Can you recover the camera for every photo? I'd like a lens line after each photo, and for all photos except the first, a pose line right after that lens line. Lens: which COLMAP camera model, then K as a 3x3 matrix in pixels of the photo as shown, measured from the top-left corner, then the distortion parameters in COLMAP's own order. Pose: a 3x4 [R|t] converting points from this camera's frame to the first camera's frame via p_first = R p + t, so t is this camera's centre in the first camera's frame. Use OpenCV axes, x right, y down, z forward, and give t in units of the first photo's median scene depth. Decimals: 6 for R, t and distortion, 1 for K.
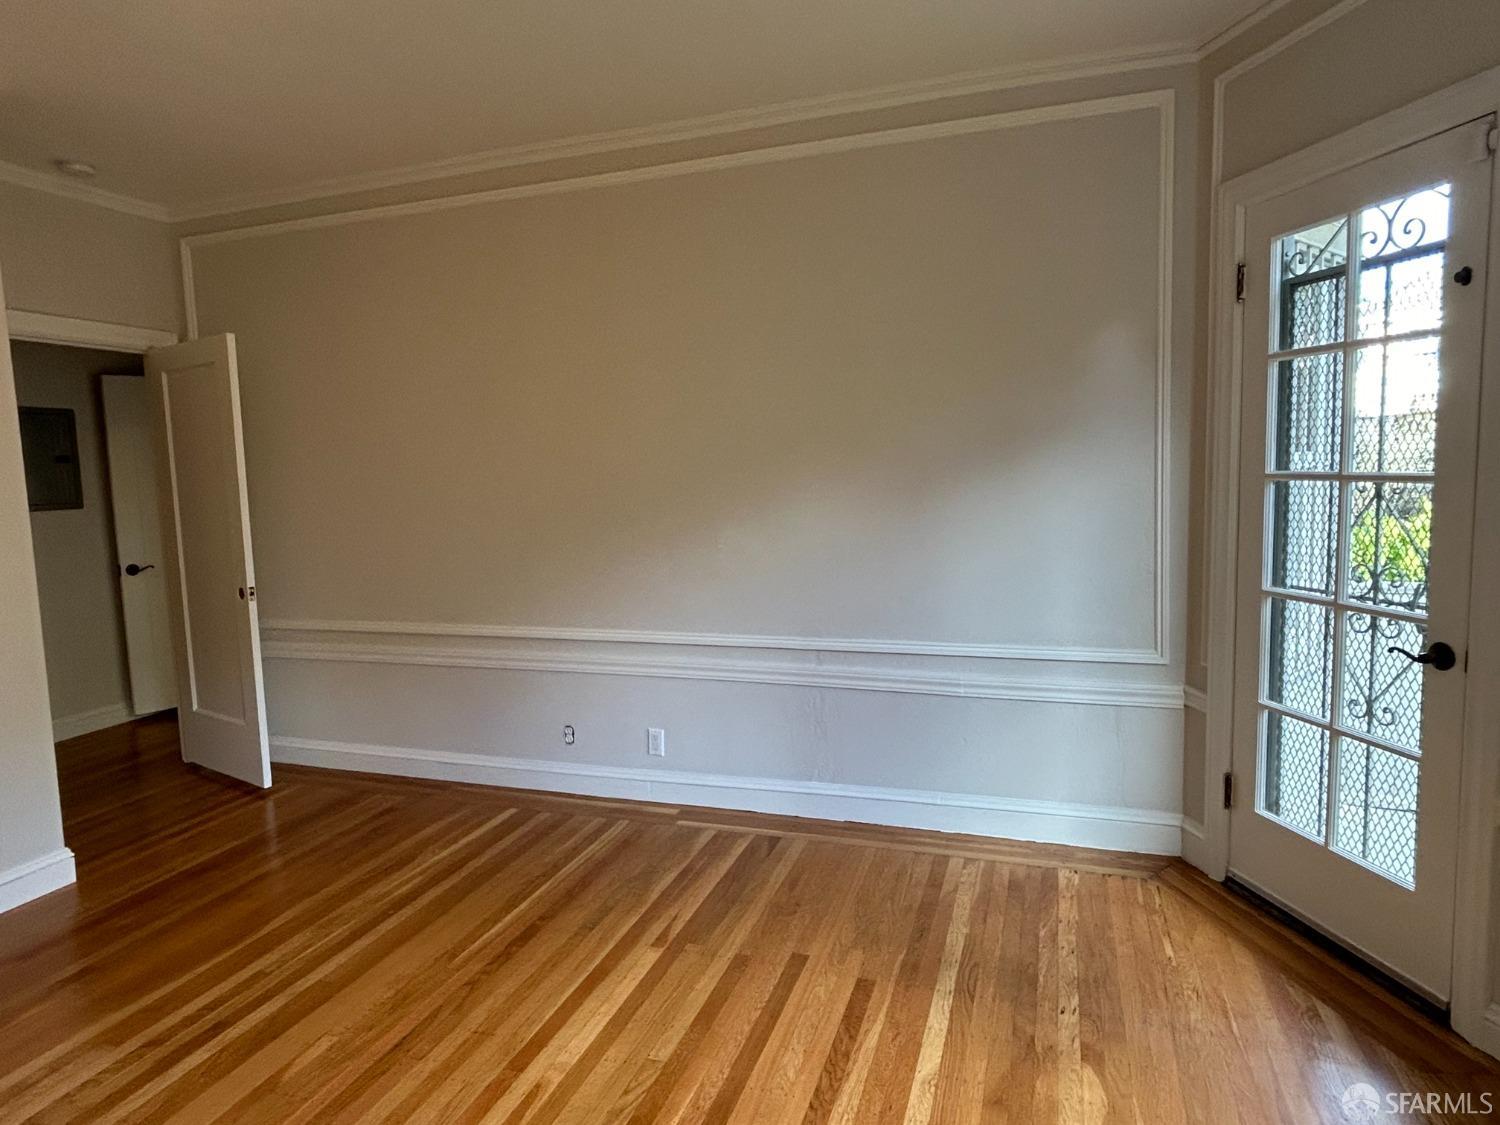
lens RADIAL K [[902.6, 0, 750.0], [0, 902.6, 562.5], [0, 0, 1]] dist [0.003913, -0.000734]
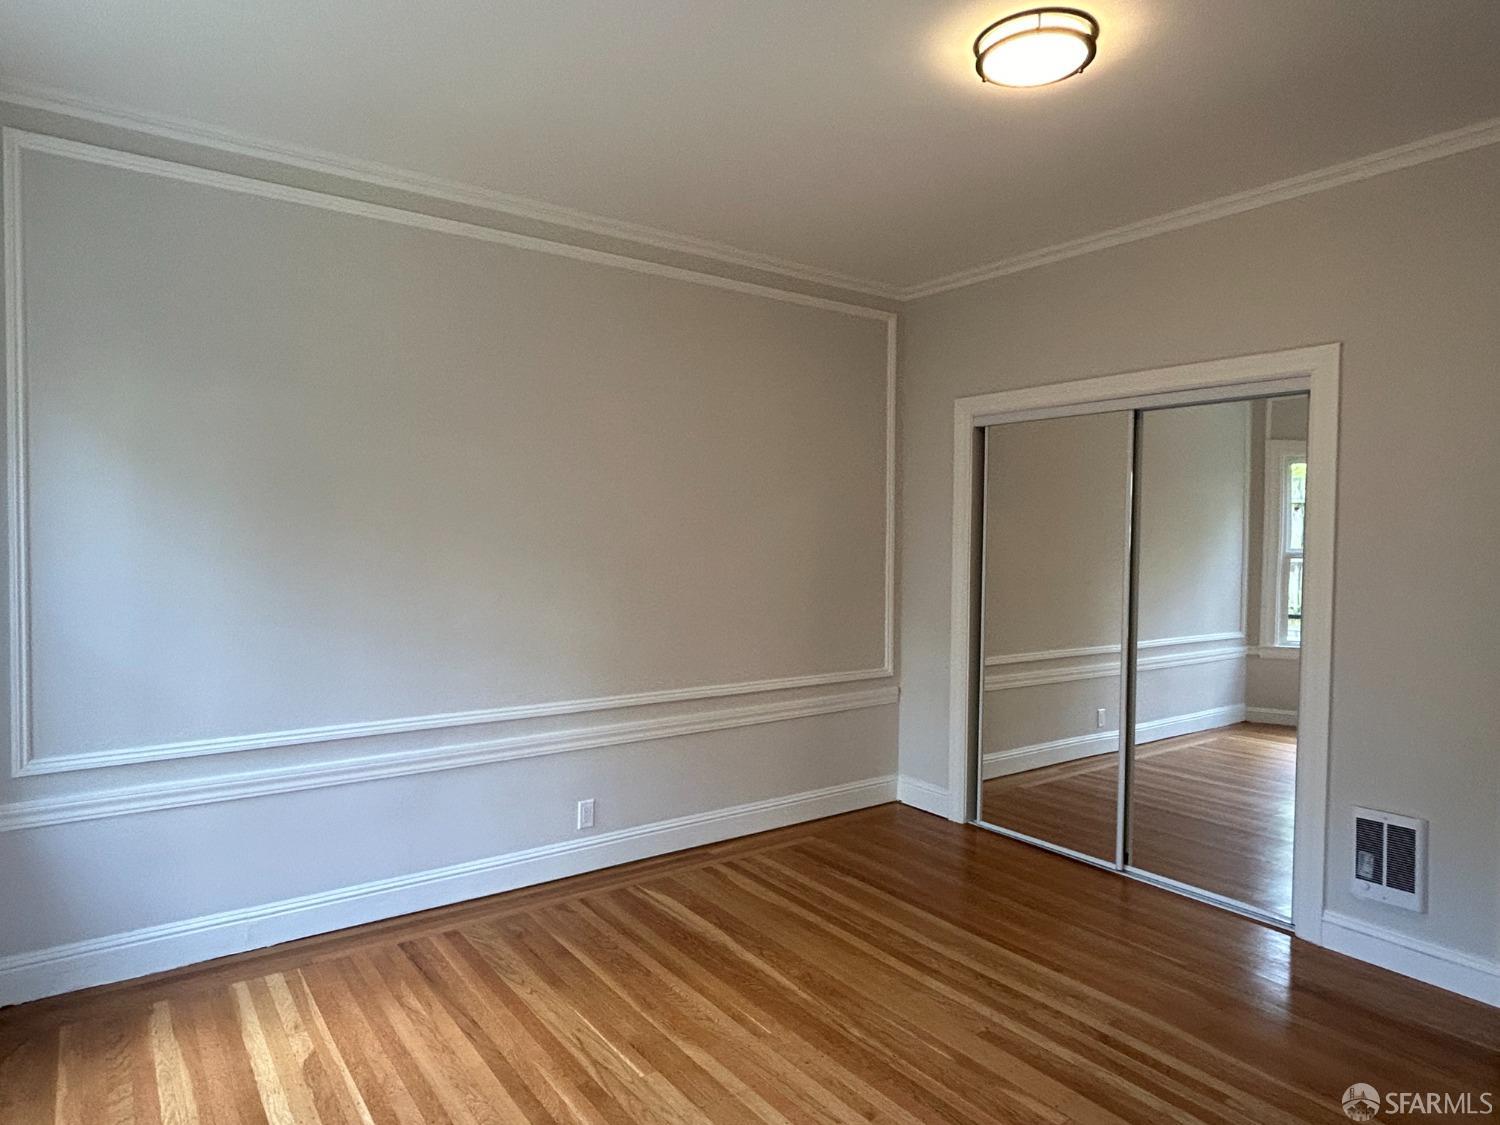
lens RADIAL K [[902.6, 0, 750.0], [0, 902.6, 562.5], [0, 0, 1]] dist [0.003913, -0.000734]
pose [[-0.573708, 0.048791, -0.817606, 0.504729], [-0.077885, 0.990451, 0.113757, -0.158441], [0.815349, 0.128943, -0.564429, 1.218563]]
